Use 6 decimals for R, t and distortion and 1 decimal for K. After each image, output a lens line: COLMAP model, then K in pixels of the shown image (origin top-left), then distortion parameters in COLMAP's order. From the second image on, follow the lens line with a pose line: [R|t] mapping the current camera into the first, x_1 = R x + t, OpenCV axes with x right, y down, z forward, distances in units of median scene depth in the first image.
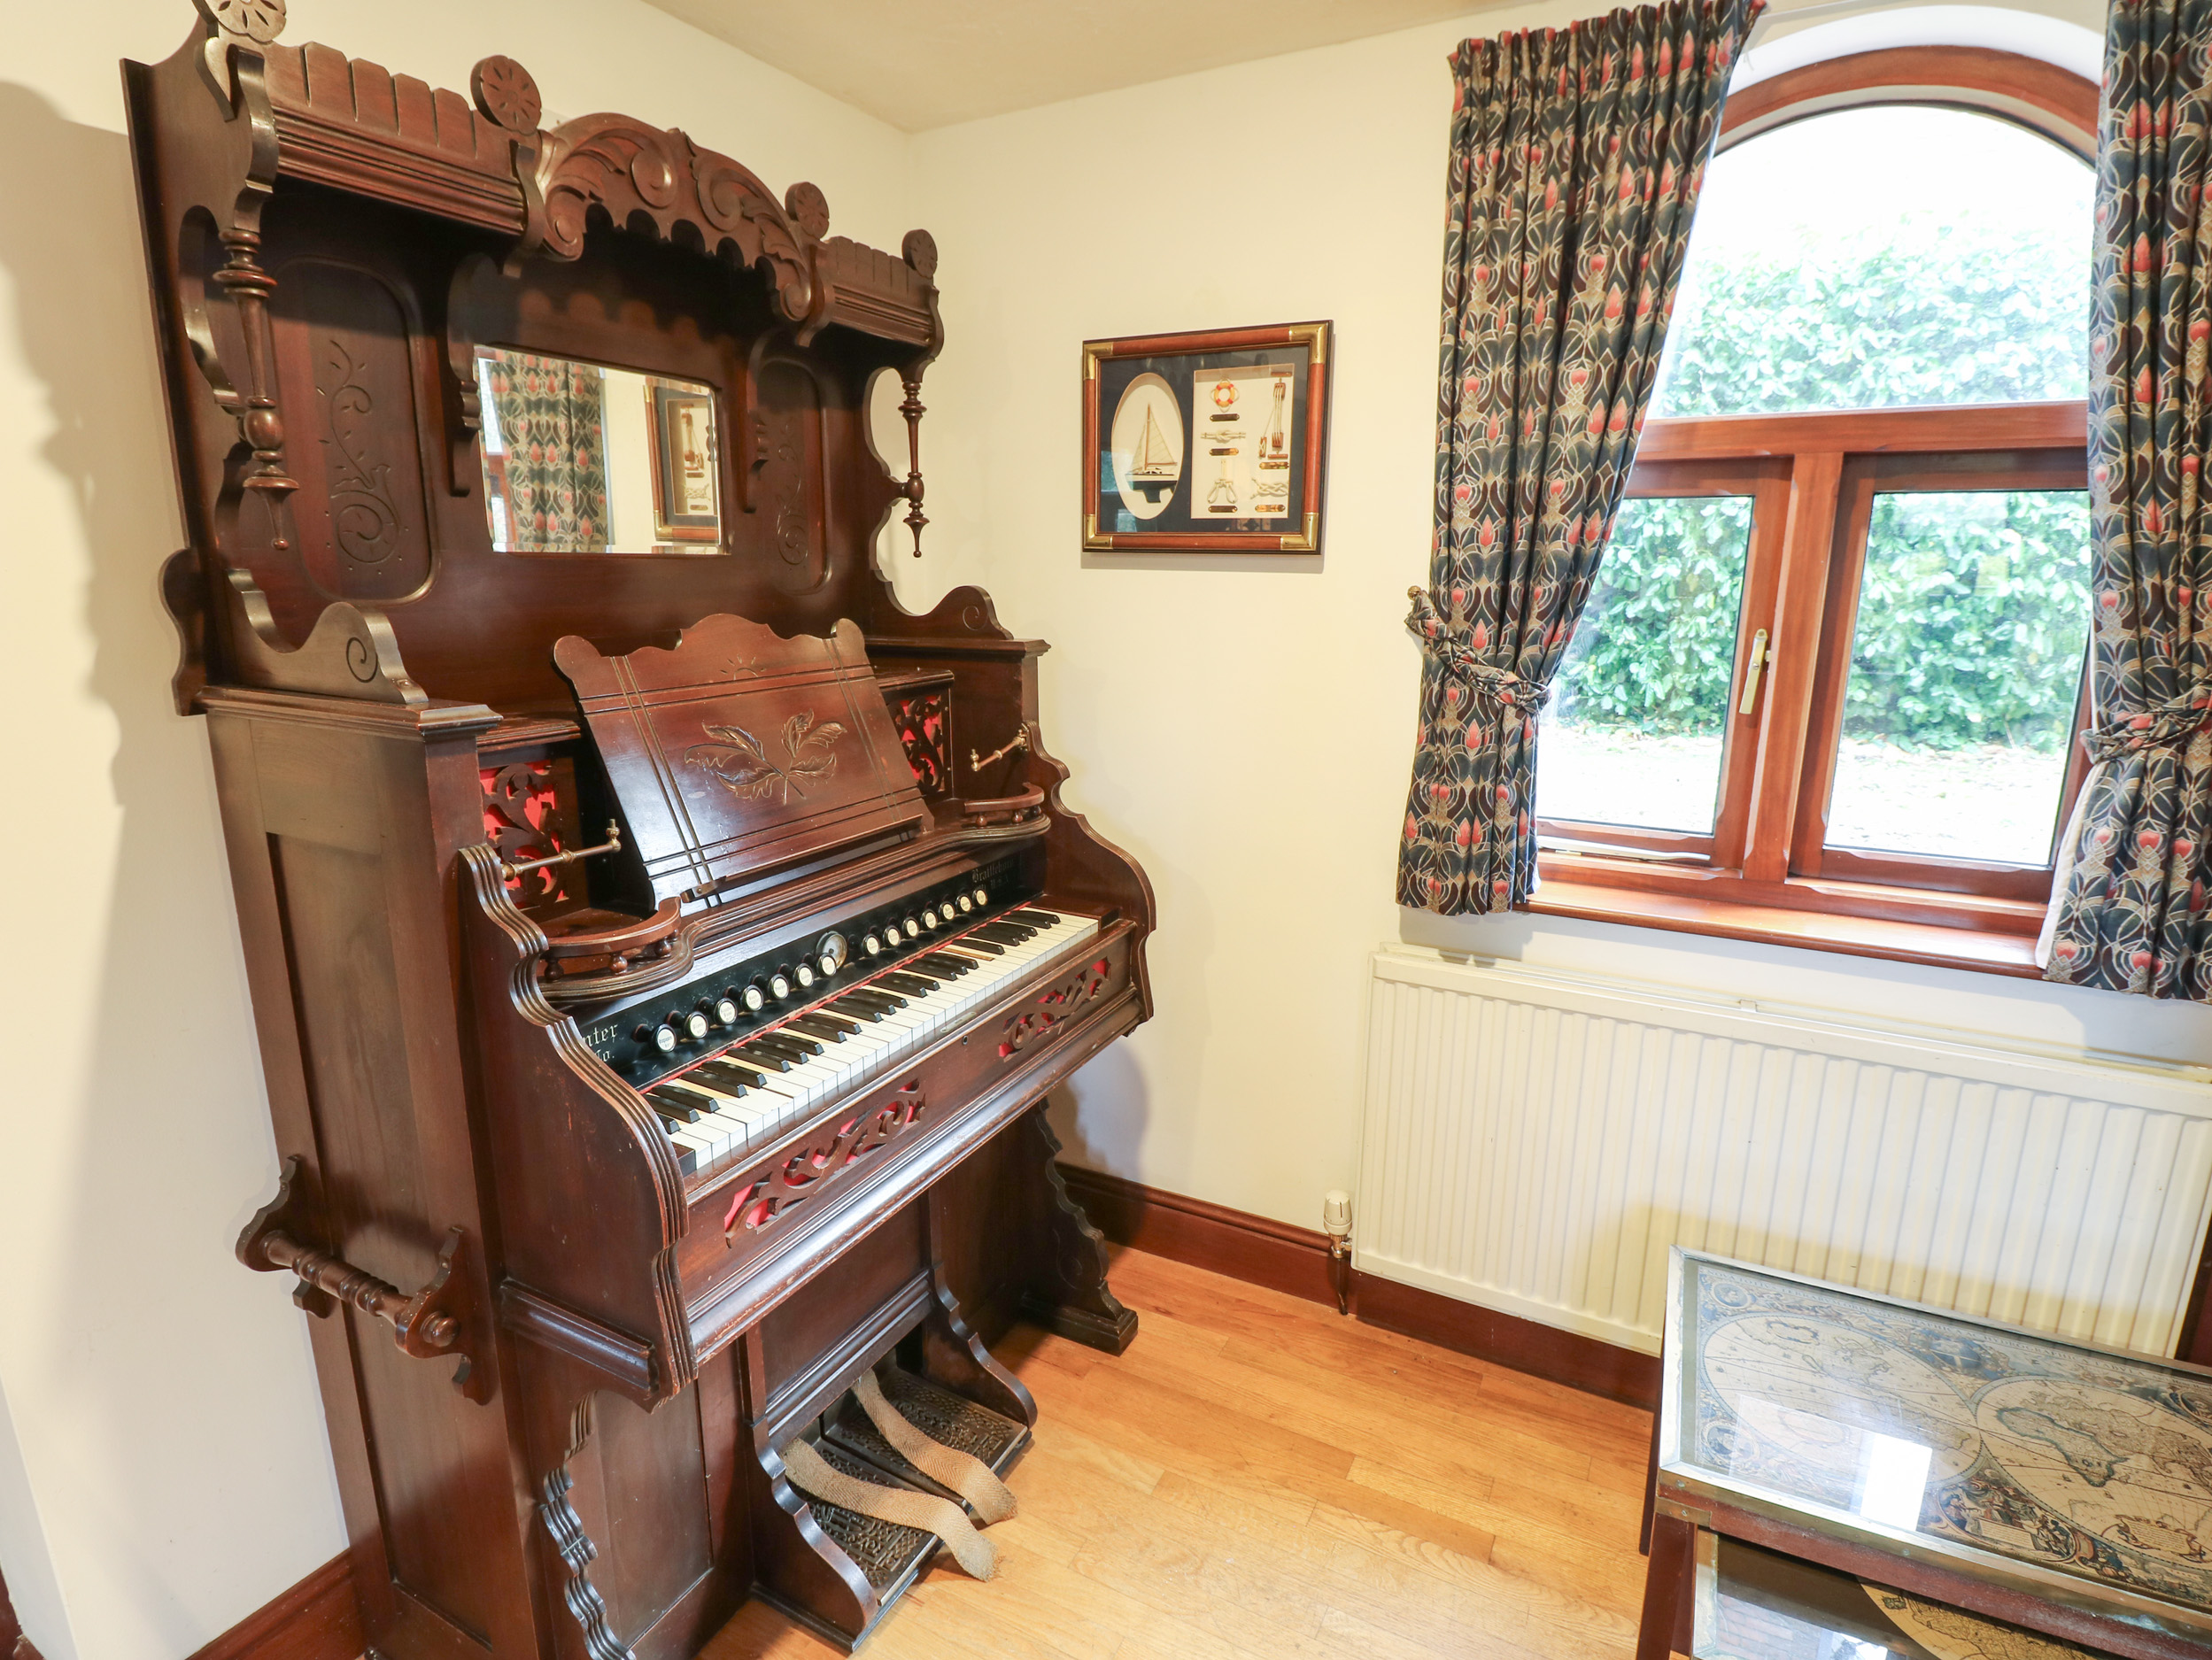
lens RADIAL K [[1171.6, 0, 1098.7], [0, 1171.6, 832.4], [0, 0, 1]] dist [-0.005911, -0.007166]
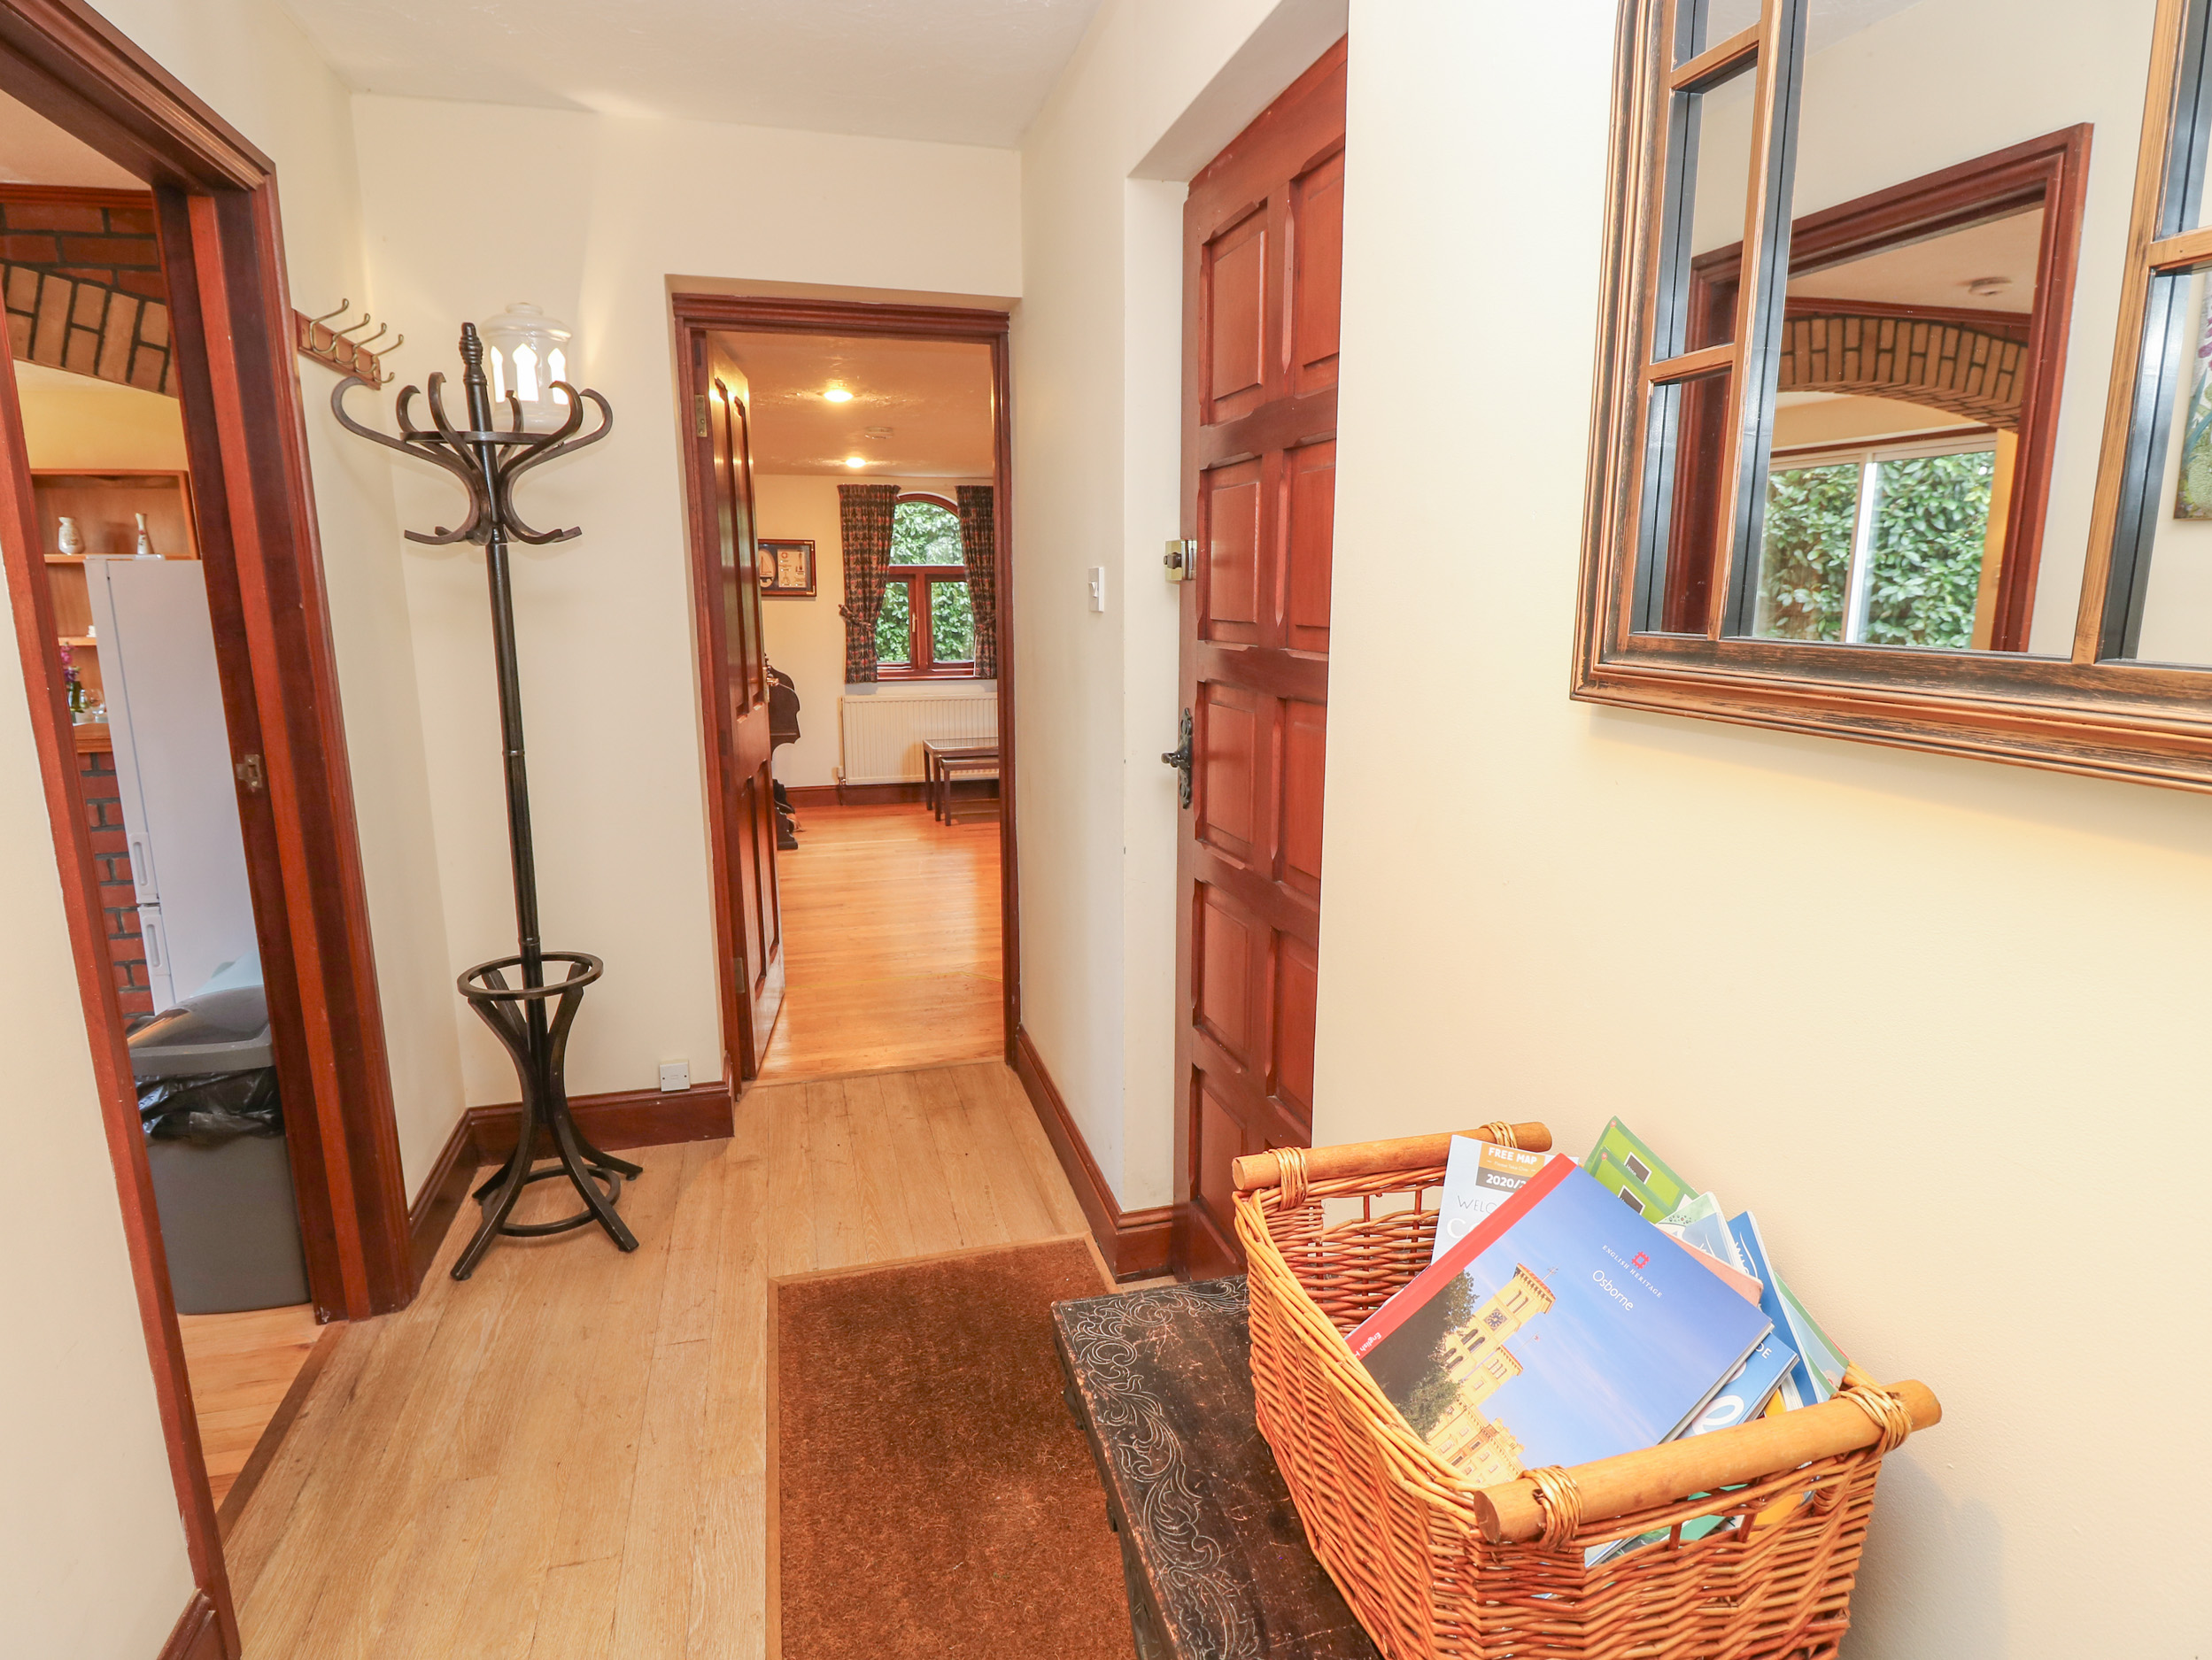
lens RADIAL K [[1171.6, 0, 1104.7], [0, 1171.6, 820.8], [0, 0, 1]] dist [-0.005911, -0.007166]
pose [[0.725071, -0.139958, 0.674302, -1.953752], [0.155516, 0.987115, 0.037661, 0.534506], [-0.670885, 0.077558, 0.737494, -2.617568]]
